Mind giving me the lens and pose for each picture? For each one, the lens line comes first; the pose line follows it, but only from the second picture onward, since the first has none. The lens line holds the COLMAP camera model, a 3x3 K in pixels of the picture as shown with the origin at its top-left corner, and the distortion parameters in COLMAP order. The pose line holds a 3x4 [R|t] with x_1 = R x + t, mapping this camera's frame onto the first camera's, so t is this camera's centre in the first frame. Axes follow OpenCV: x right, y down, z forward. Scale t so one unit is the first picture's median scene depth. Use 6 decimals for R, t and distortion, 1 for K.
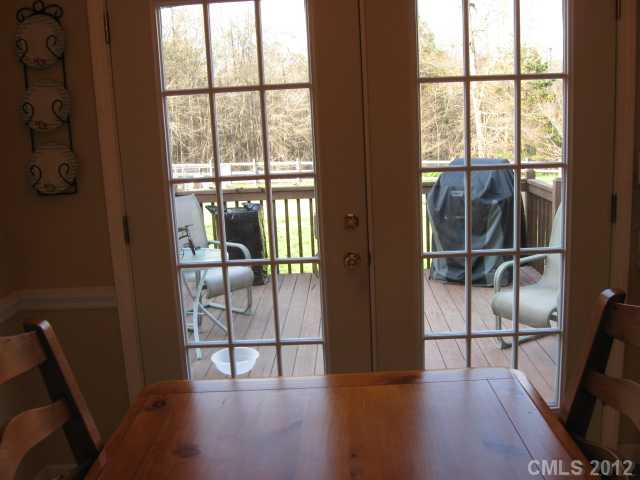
lens RADIAL K [[701.0, 0, 320.0], [0, 701.0, 240.0], [0, 0, 1]] dist [-0.139823, 0.009070]
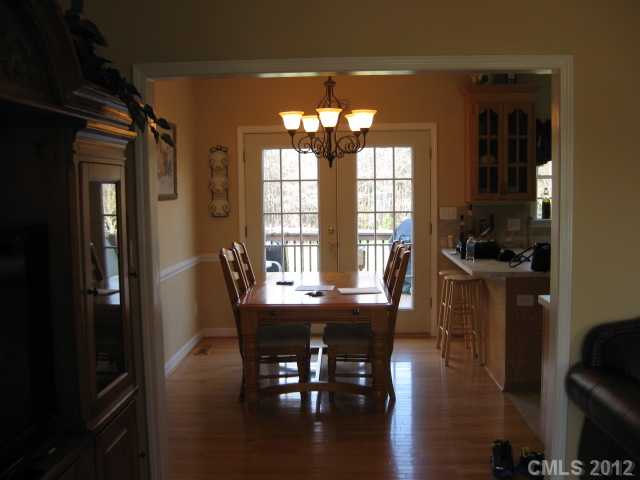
lens RADIAL K [[701.0, 0, 320.0], [0, 701.0, 240.0], [0, 0, 1]] dist [-0.139823, 0.009070]
pose [[0.999311, 0.033907, -0.015061, 0.044571], [-0.035248, 0.994349, -0.100143, 0.286919], [0.011580, 0.100605, 0.994859, -1.717673]]
